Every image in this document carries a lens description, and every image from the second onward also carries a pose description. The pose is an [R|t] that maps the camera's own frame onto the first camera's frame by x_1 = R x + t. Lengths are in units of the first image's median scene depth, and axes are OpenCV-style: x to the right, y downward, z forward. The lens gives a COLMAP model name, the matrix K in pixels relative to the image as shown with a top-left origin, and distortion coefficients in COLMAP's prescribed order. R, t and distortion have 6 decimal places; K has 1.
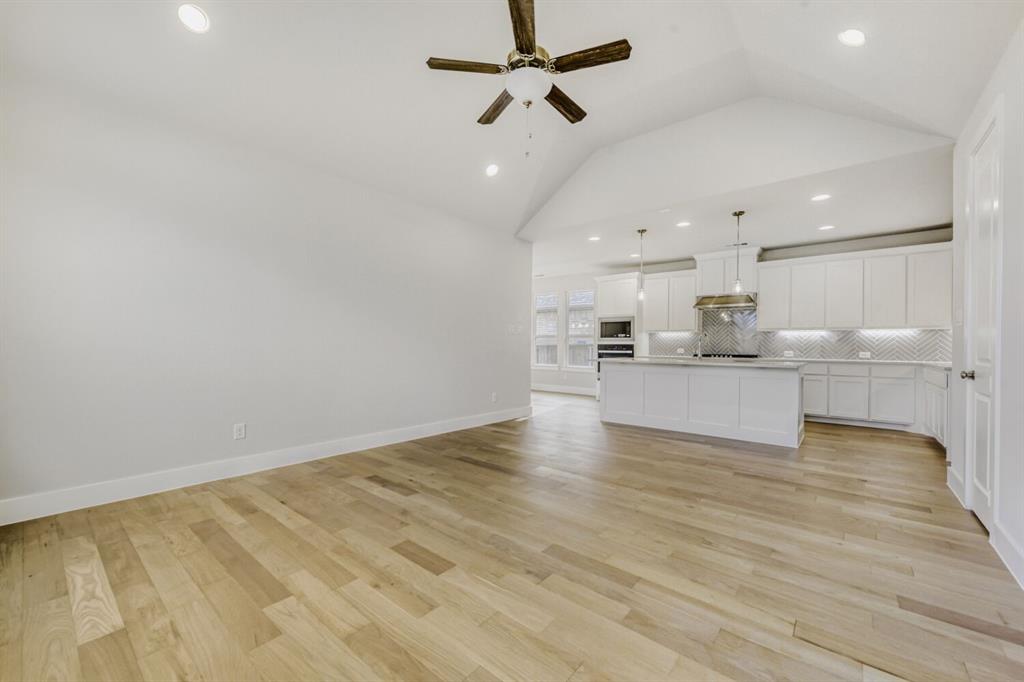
lens RADIAL K [[401.2, 0, 511.6], [0, 401.2, 347.6], [0, 0, 1]] dist [0.009156, -0.000562]
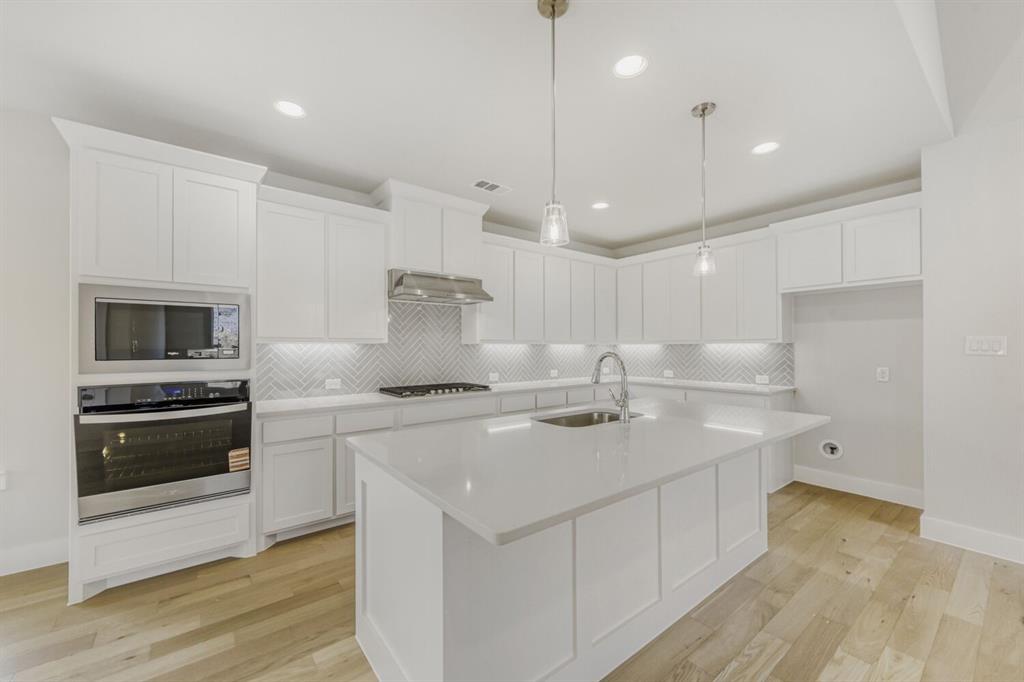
lens RADIAL K [[401.2, 0, 509.8], [0, 401.2, 343.2], [0, 0, 1]] dist [0.009156, -0.000562]
pose [[0.214653, 0.000755, 0.976690, 0.023235], [0.011336, 0.999930, -0.003265, -0.034407], [-0.976625, 0.011772, 0.214630, 0.717341]]
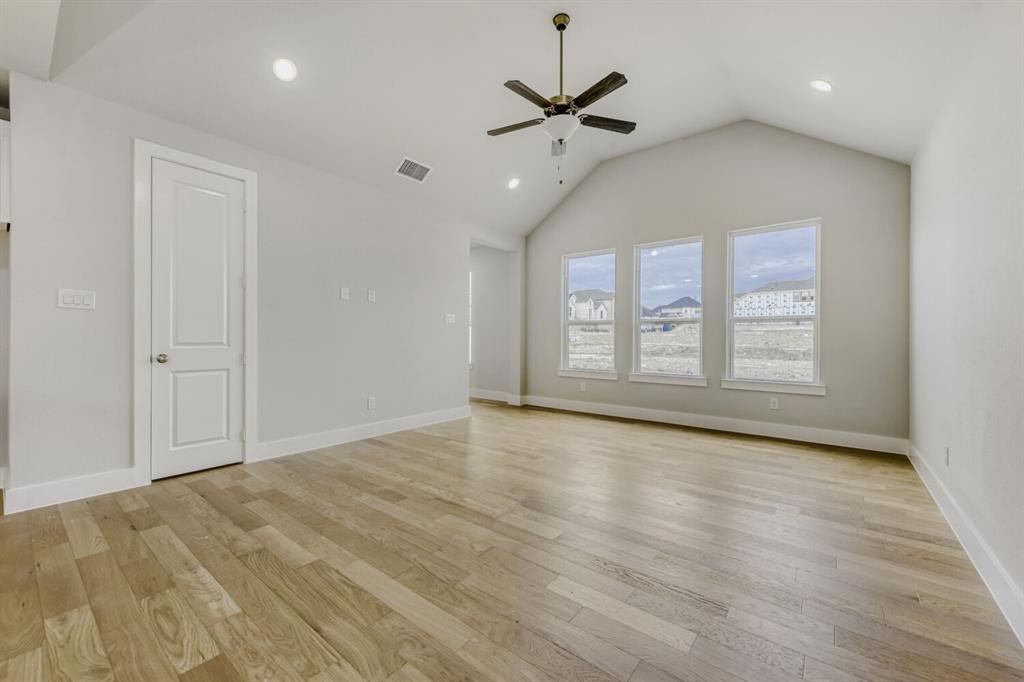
lens RADIAL K [[401.2, 0, 510.9], [0, 401.2, 340.2], [0, 0, 1]] dist [0.009156, -0.000562]
pose [[-0.999678, -0.013146, -0.021692, 0.072477], [-0.013421, 0.999830, 0.012611, -0.003208], [0.021522, 0.012898, -0.999685, 0.759960]]
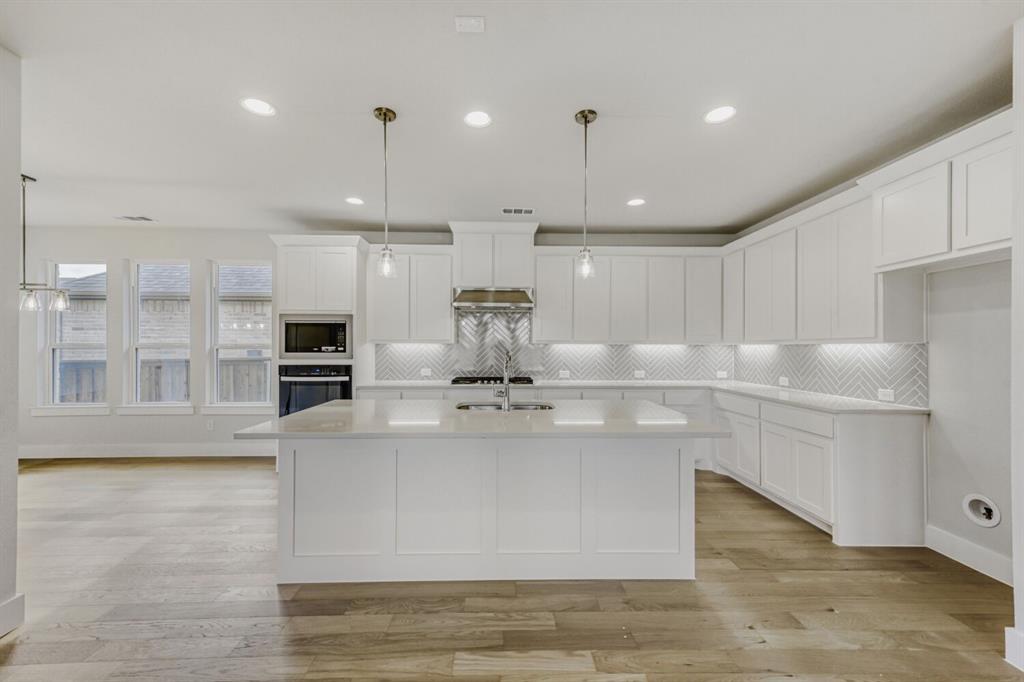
lens RADIAL K [[401.2, 0, 509.8], [0, 401.2, 343.0], [0, 0, 1]] dist [0.009156, -0.000562]
pose [[0.757933, 0.000297, 0.652332, 0.106501], [0.007137, 0.999936, -0.008747, -0.031942], [-0.652293, 0.011285, 0.757883, 0.432397]]
